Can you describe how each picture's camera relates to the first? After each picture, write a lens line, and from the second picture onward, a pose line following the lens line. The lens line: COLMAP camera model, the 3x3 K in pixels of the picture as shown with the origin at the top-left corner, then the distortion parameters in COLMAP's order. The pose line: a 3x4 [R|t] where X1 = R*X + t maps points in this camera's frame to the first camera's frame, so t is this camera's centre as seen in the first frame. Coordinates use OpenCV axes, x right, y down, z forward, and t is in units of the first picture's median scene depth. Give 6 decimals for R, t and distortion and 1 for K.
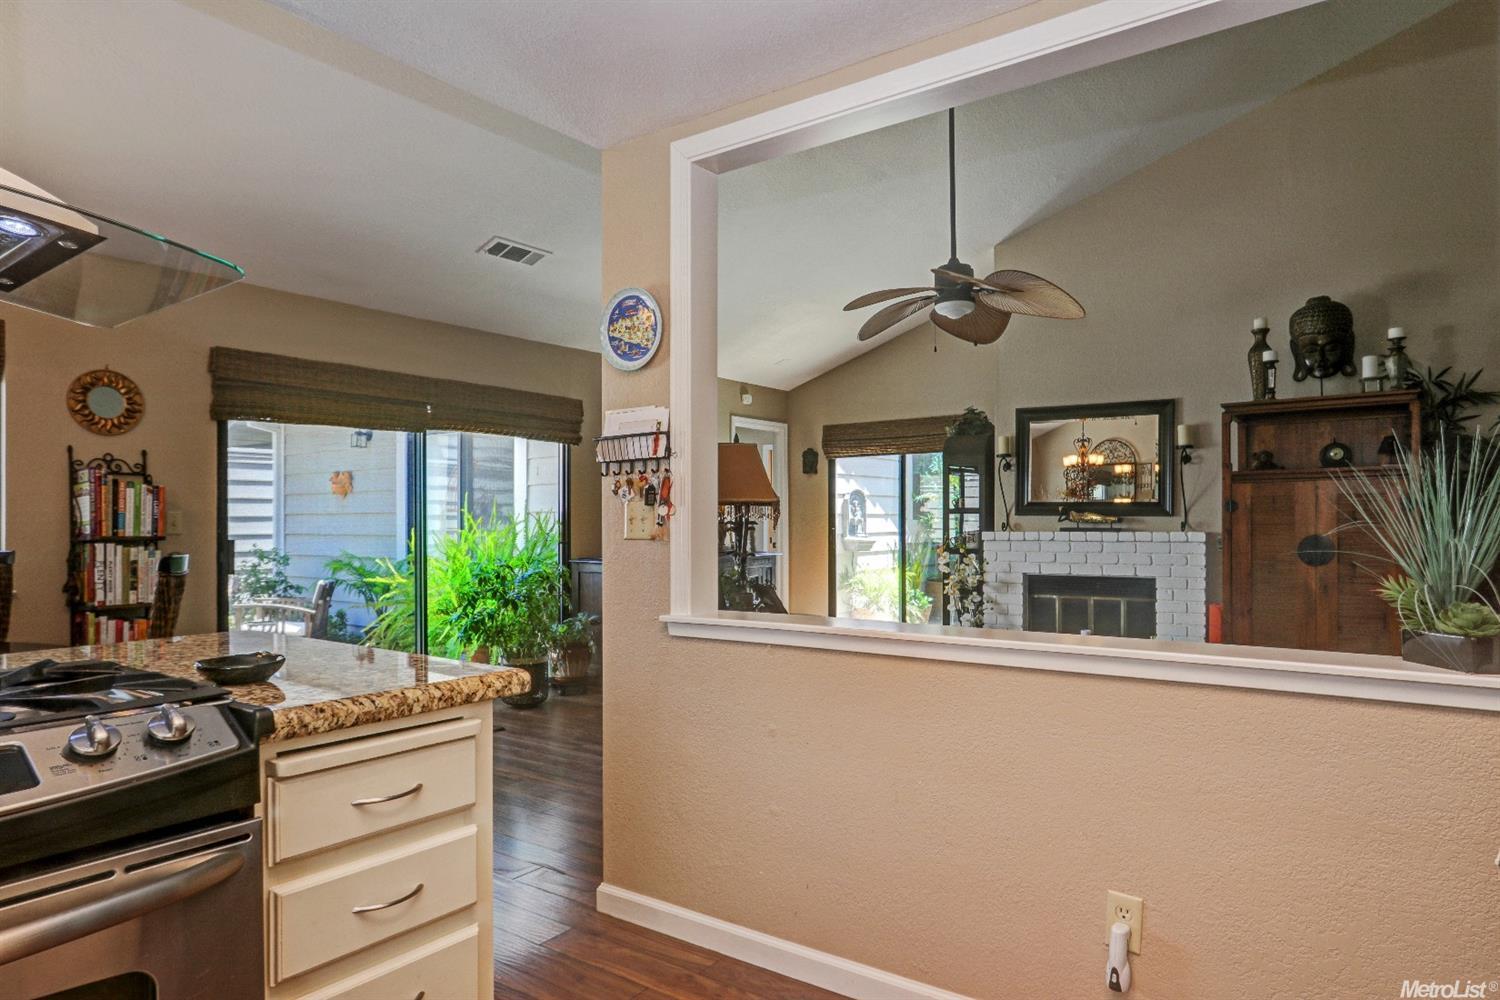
lens RADIAL K [[886.6, 0, 743.3], [0, 886.6, 508.3], [0, 0, 1]] dist [-0.007303, -0.000655]
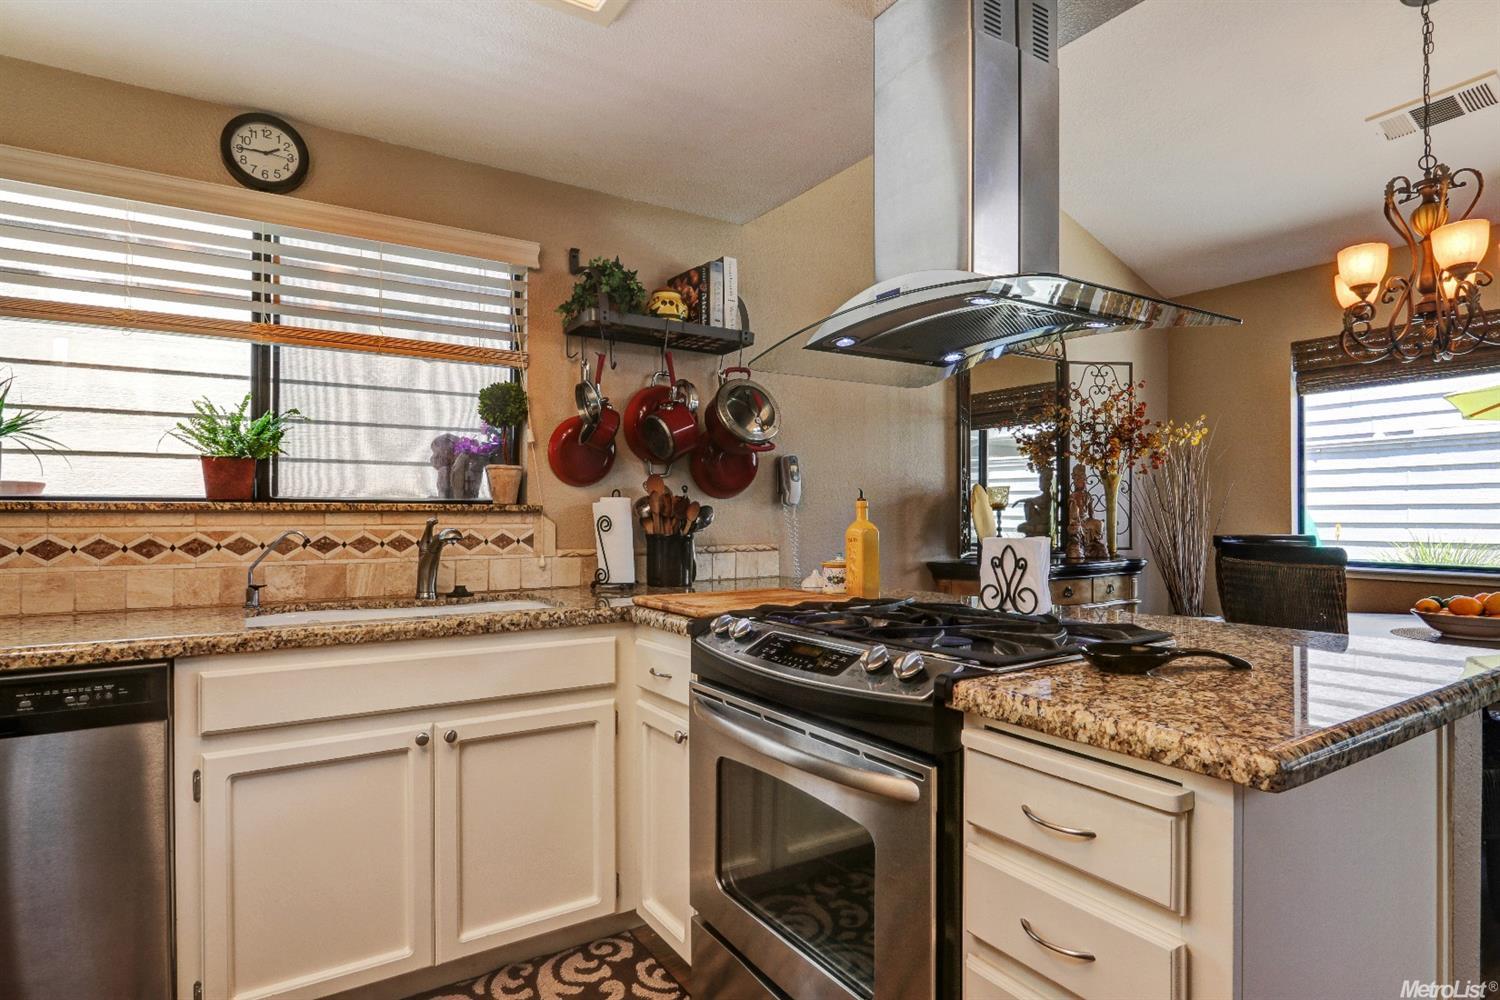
lens RADIAL K [[807.3, 0, 780.4], [0, 807.3, 512.9], [0, 0, 1]] dist [-0.011811, -0.000446]
pose [[-0.329580, 0.005804, -0.944110, 0.136595], [0.018321, 0.999832, -0.000249, 0.004443], [0.943950, -0.017379, -0.329631, 0.314842]]
